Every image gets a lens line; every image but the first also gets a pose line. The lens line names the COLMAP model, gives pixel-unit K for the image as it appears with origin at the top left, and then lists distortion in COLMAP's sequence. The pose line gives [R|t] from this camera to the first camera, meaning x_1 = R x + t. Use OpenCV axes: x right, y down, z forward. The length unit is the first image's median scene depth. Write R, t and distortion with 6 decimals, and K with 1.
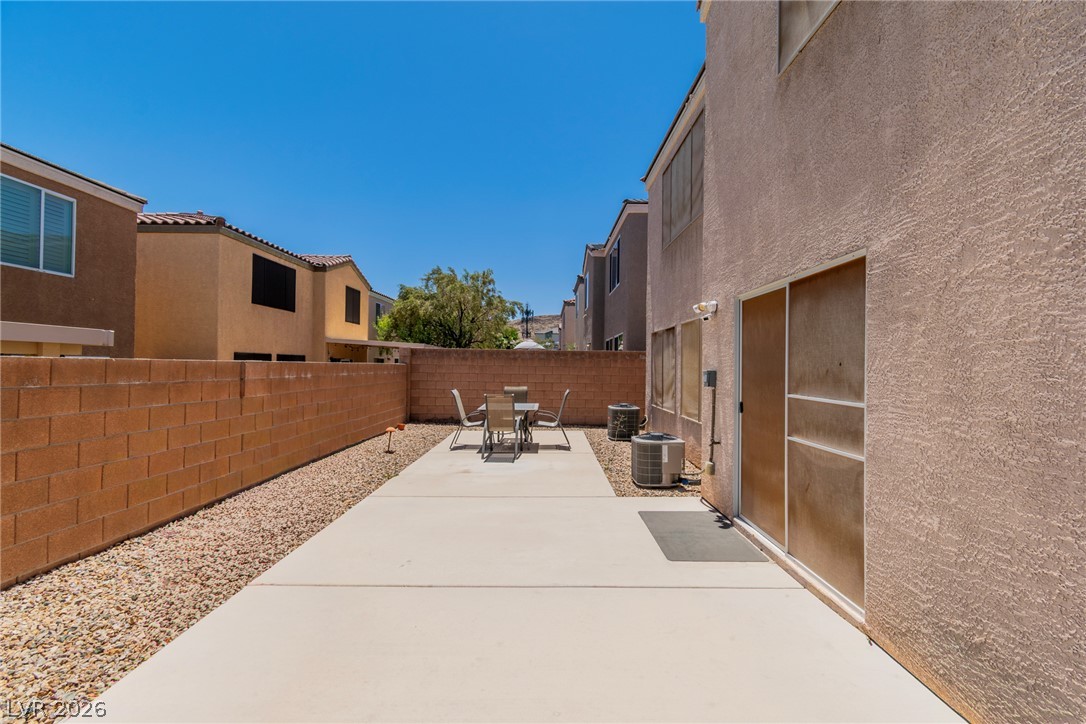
lens RADIAL K [[481.5, 0, 544.5], [0, 481.5, 362.6], [0, 0, 1]] dist [0.002658, -0.001983]
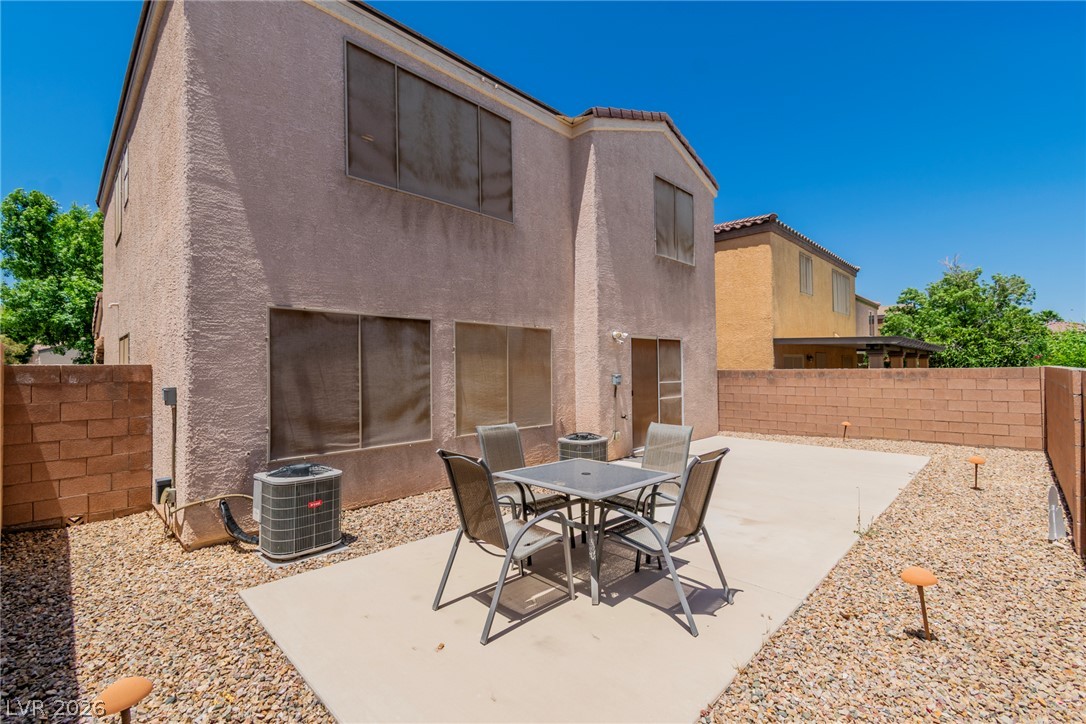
lens RADIAL K [[481.5, 0, 541.8], [0, 481.5, 362.6], [0, 0, 1]] dist [0.002658, -0.001983]
pose [[-0.705302, 0.009656, 0.708842, -0.893908], [0.001488, 0.999925, -0.012140, -0.008691], [-0.708906, -0.007508, -0.705263, 3.295237]]
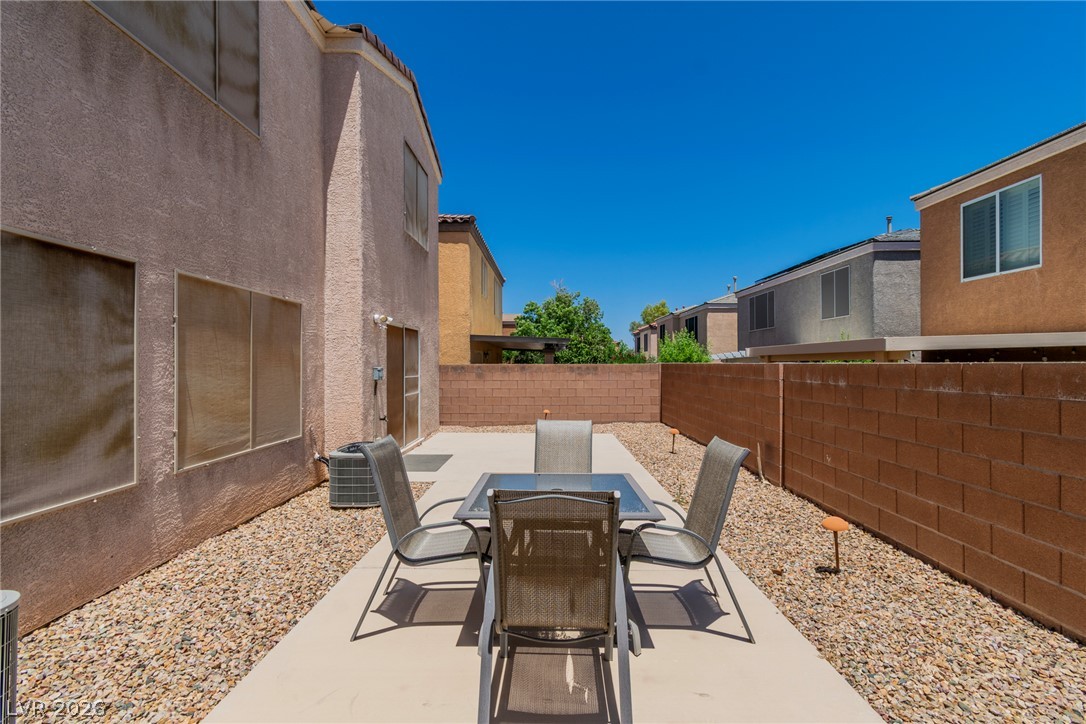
lens RADIAL K [[481.5, 0, 549.0], [0, 481.5, 363.5], [0, 0, 1]] dist [0.002658, -0.001983]
pose [[-0.999962, -0.007086, 0.005010, -0.189672], [-0.007119, 0.999954, -0.006443, 0.013717], [-0.004964, -0.006478, -0.999967, 3.293131]]
